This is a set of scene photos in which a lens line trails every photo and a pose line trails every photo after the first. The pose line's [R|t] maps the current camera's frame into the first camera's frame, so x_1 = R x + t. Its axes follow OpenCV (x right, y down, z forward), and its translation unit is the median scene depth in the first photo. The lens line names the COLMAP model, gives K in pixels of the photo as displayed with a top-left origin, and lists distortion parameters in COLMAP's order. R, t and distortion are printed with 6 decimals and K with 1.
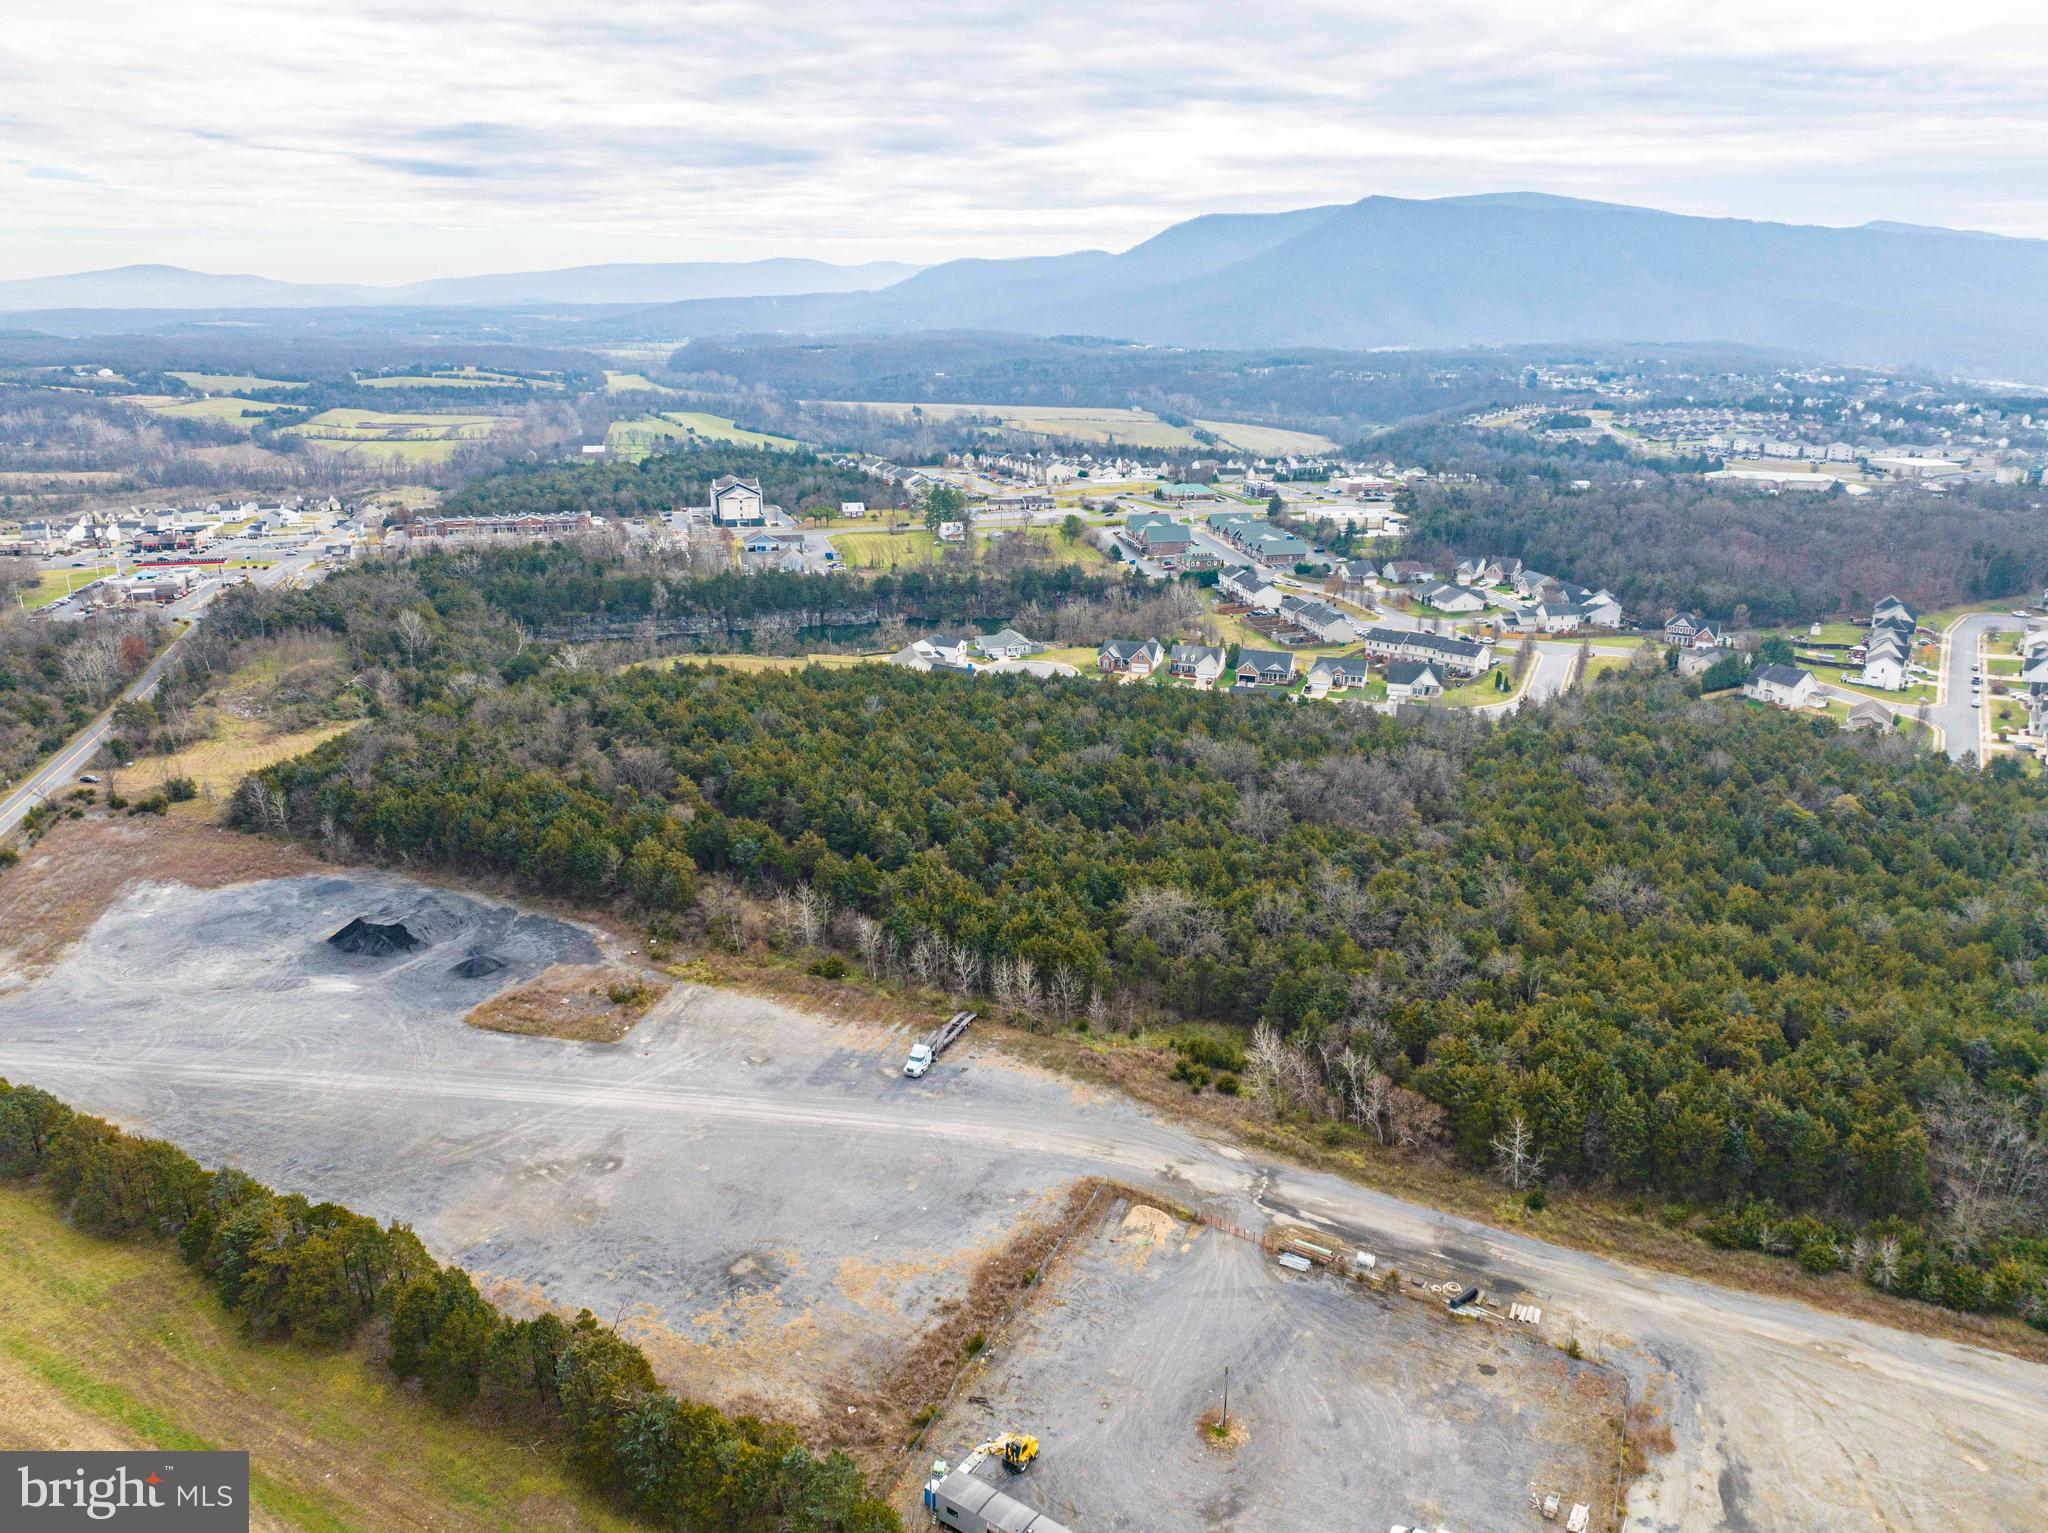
lens RADIAL K [[1425.8, 0, 1044.6], [0, 1425.8, 769.3], [0, 0, 1]] dist [-0.047664, 0.017670]
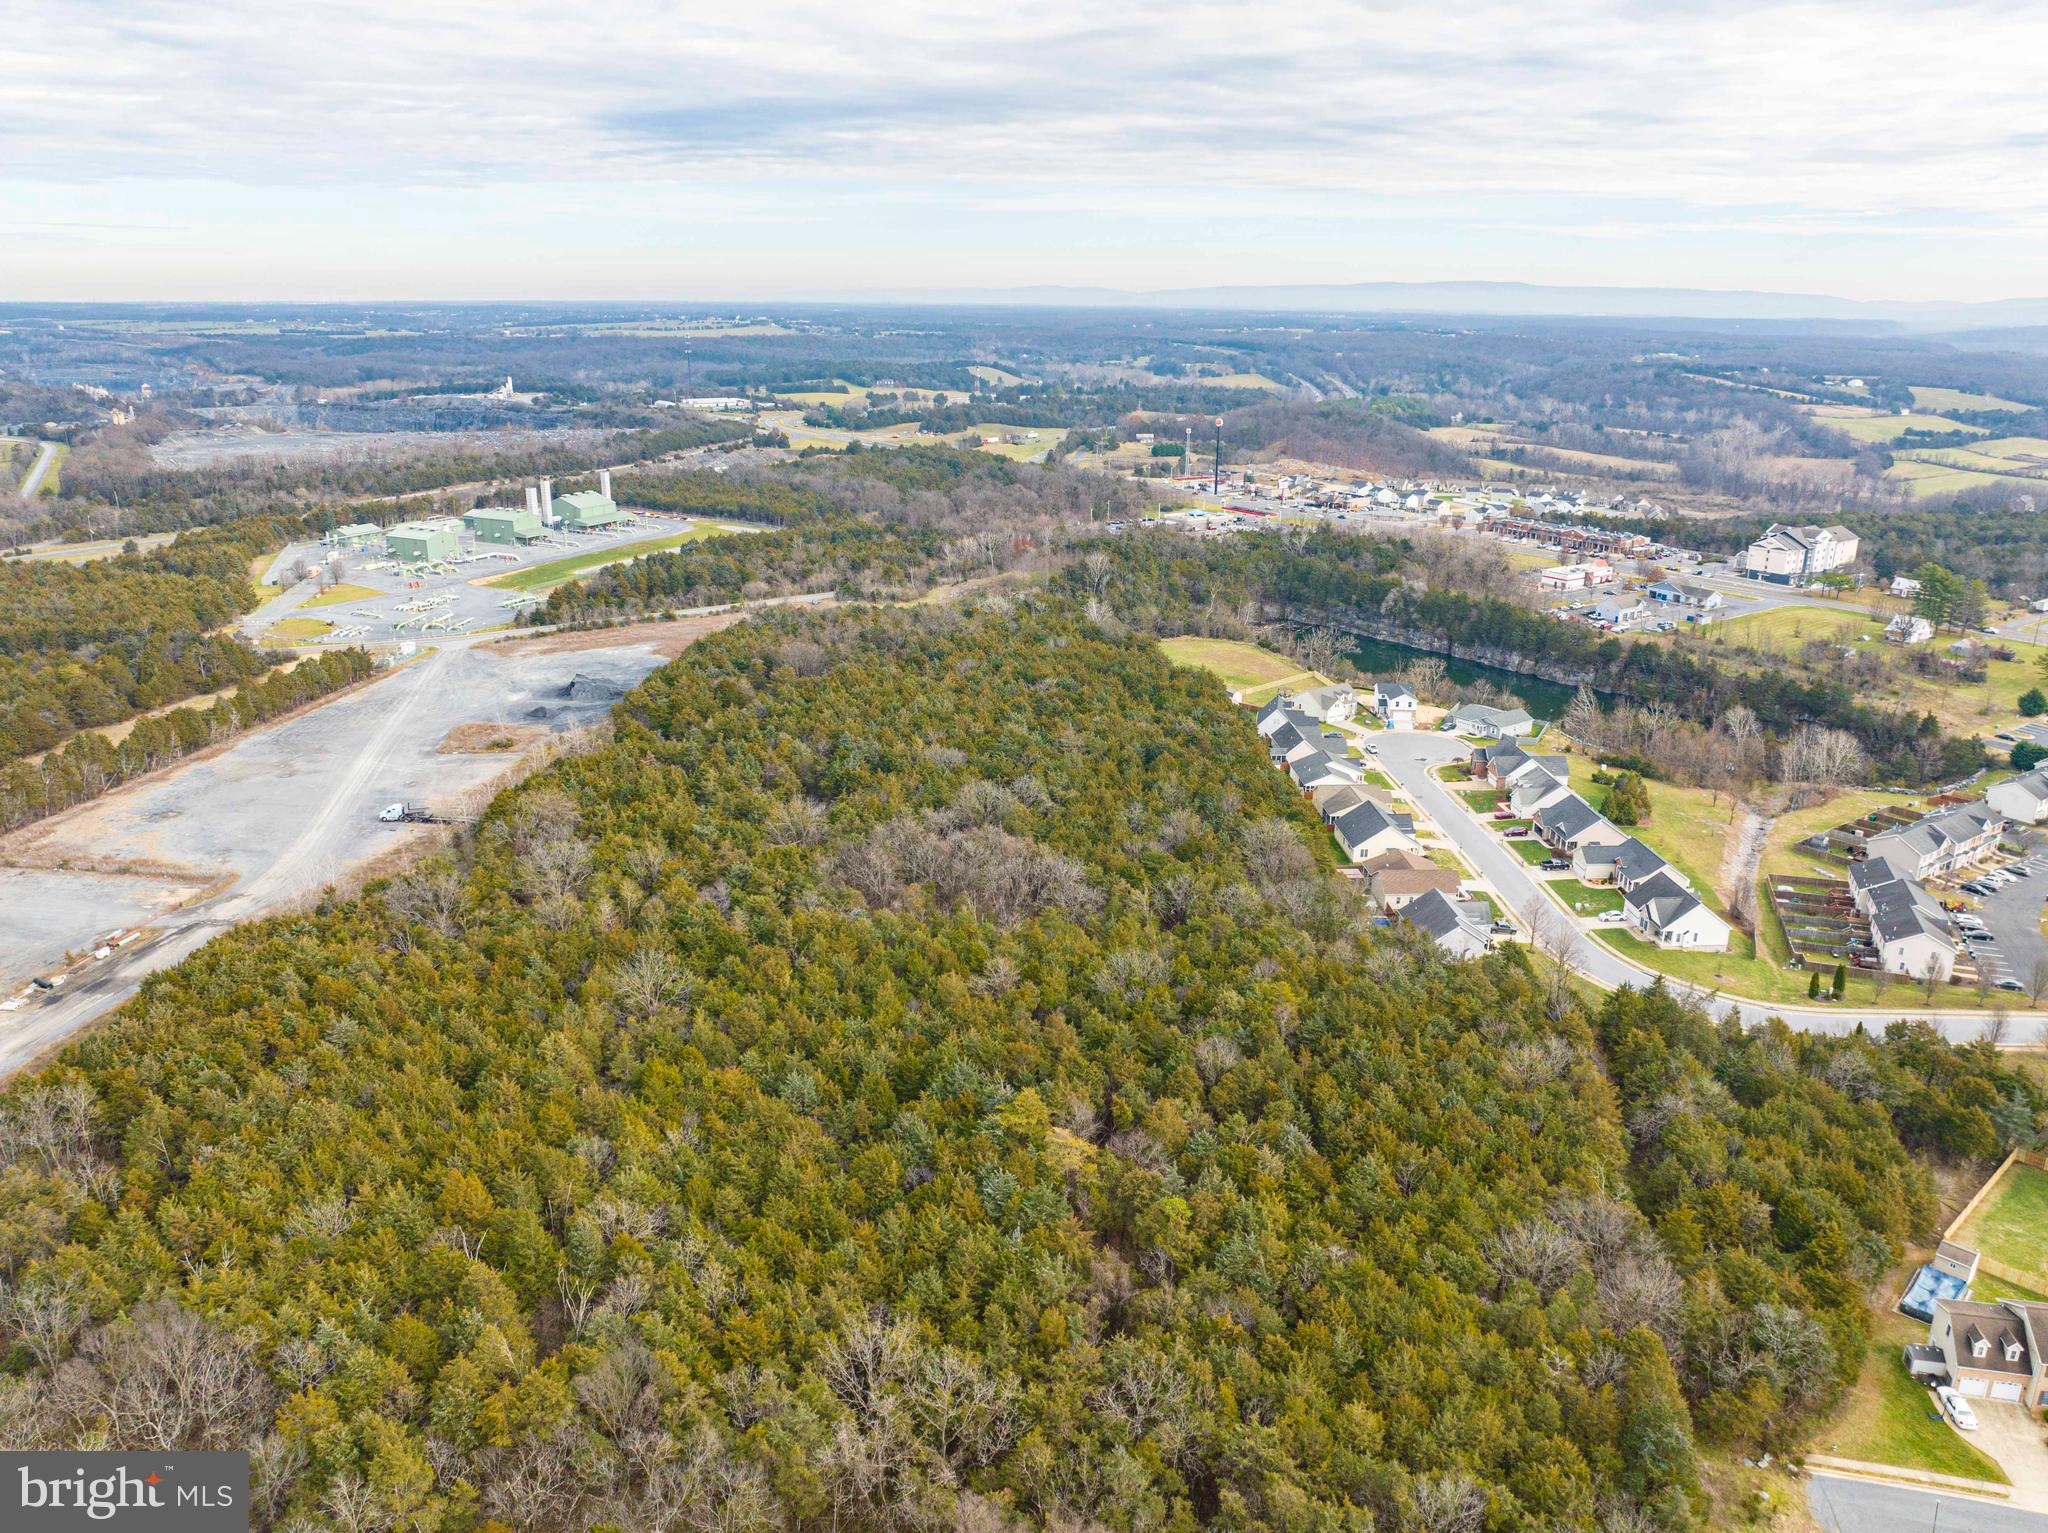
lens RADIAL K [[1454.0, 0, 1053.2], [0, 1454.0, 712.4], [0, 0, 1]] dist [-0.038867, 0.005290]
pose [[0.346476, 0.253814, -0.903069, 0.192973], [-0.302872, 0.941408, 0.148388, -0.042144], [0.887819, 0.222101, 0.403048, 0.128975]]
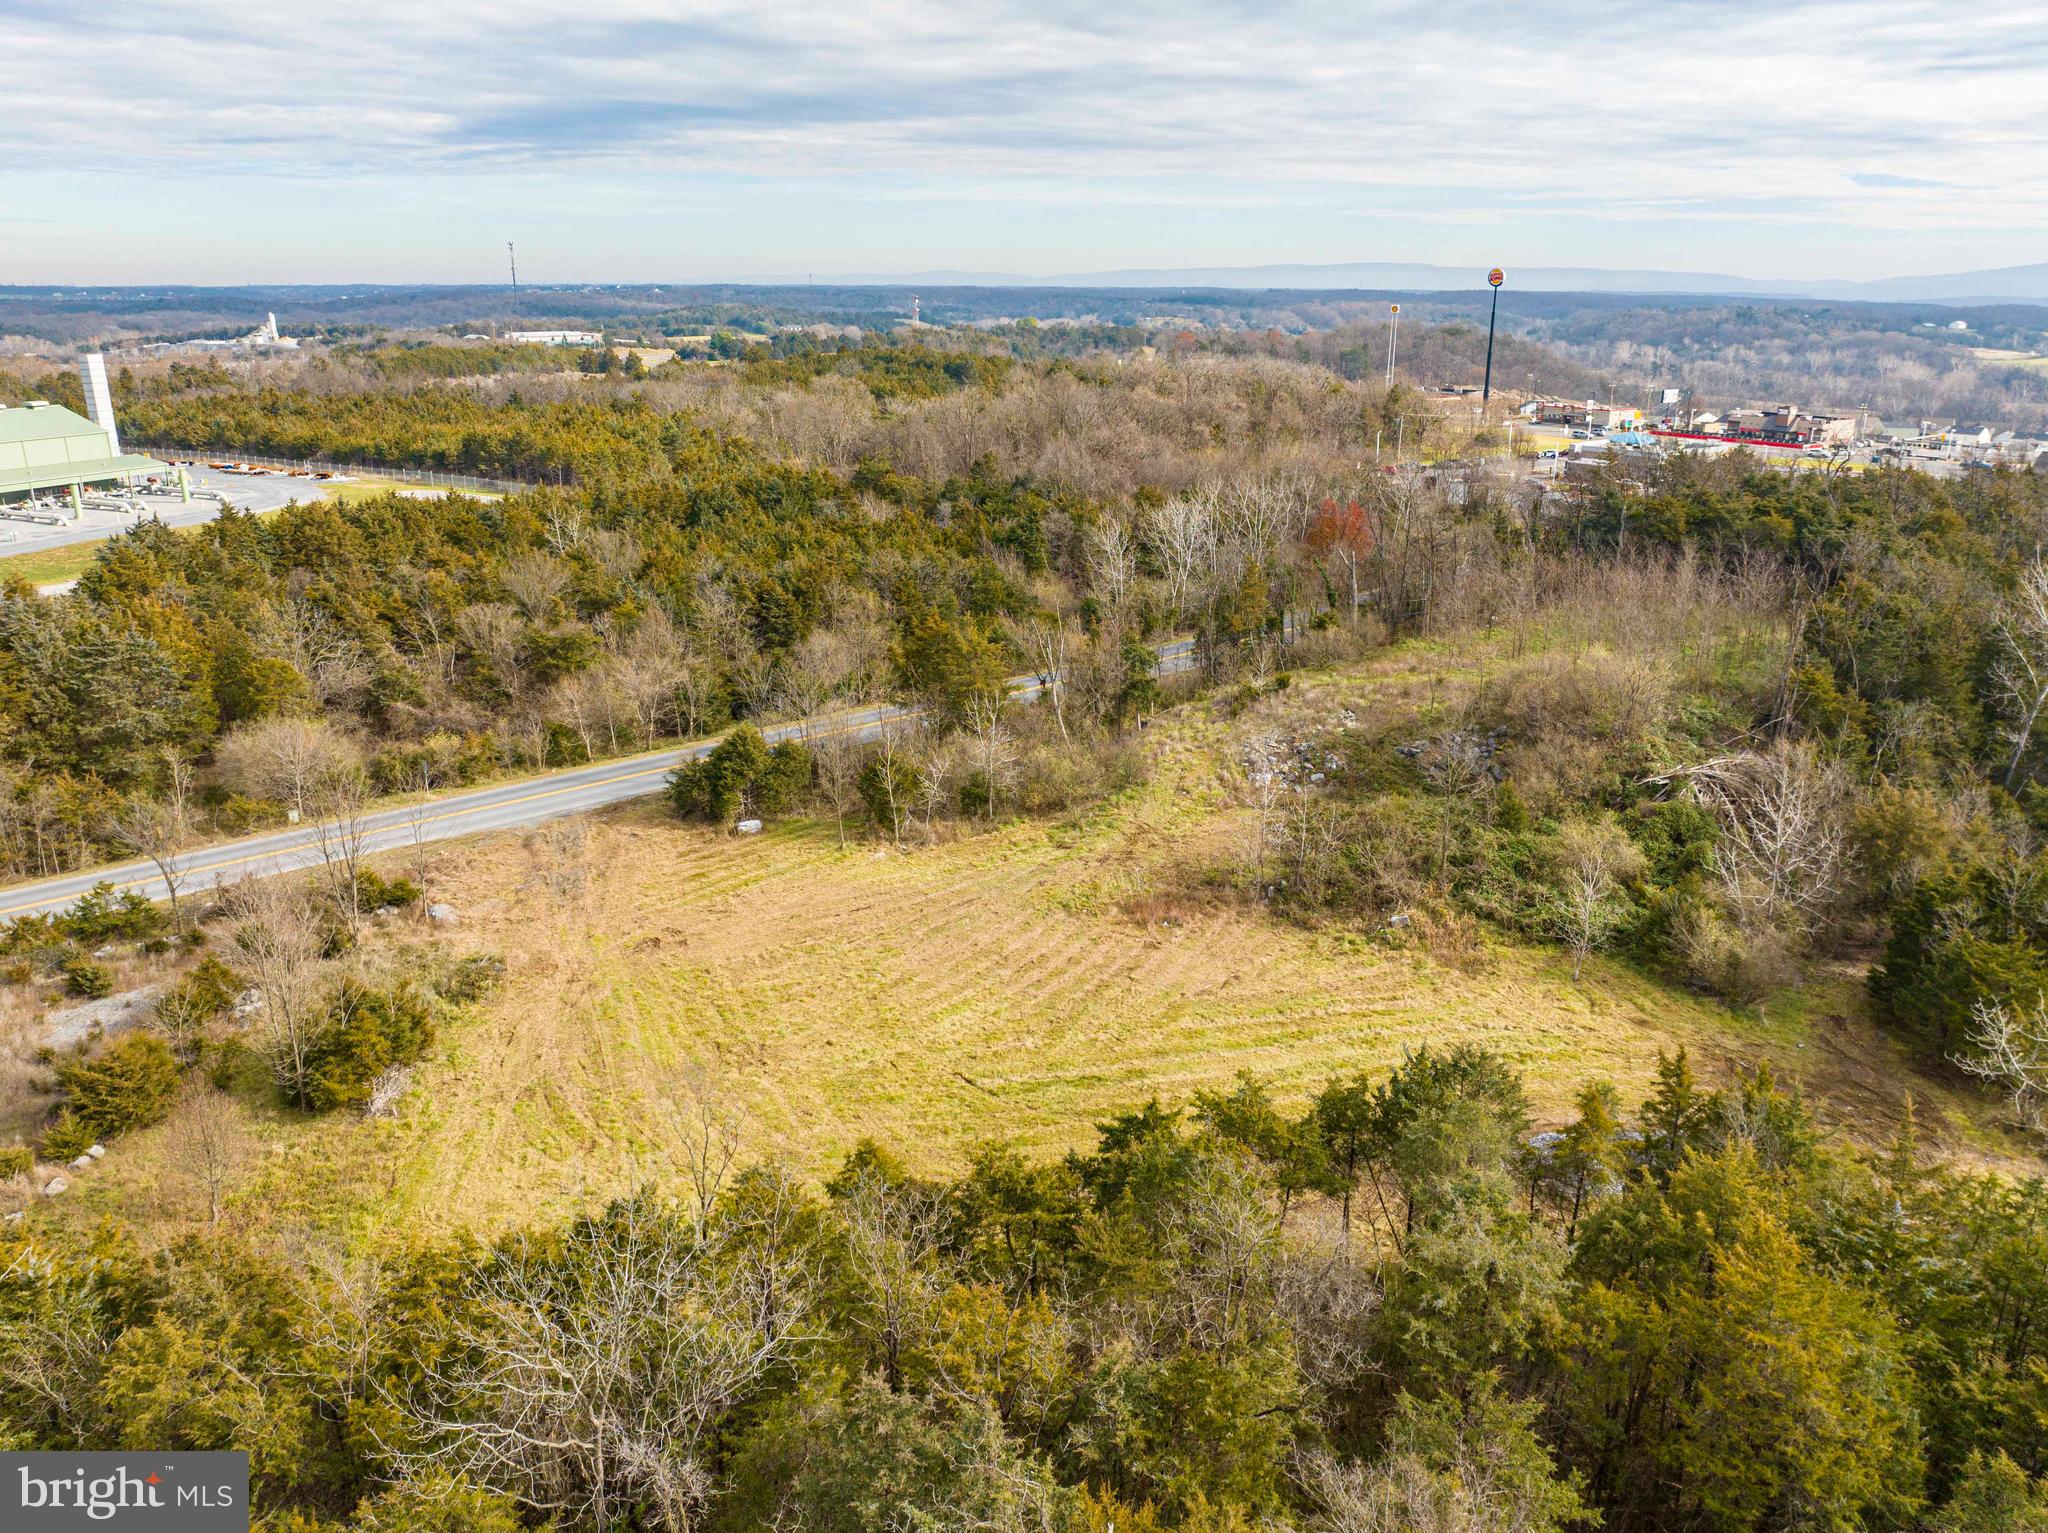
lens RADIAL K [[1456.2, 0, 1020.4], [0, 1456.2, 712.0], [0, 0, 1]] dist [-0.088422, 0.057783]
pose [[0.390043, 0.250464, -0.886078, -0.081493], [-0.286597, 0.947518, 0.141674, -0.018681], [0.875059, 0.198688, 0.441355, 0.200242]]
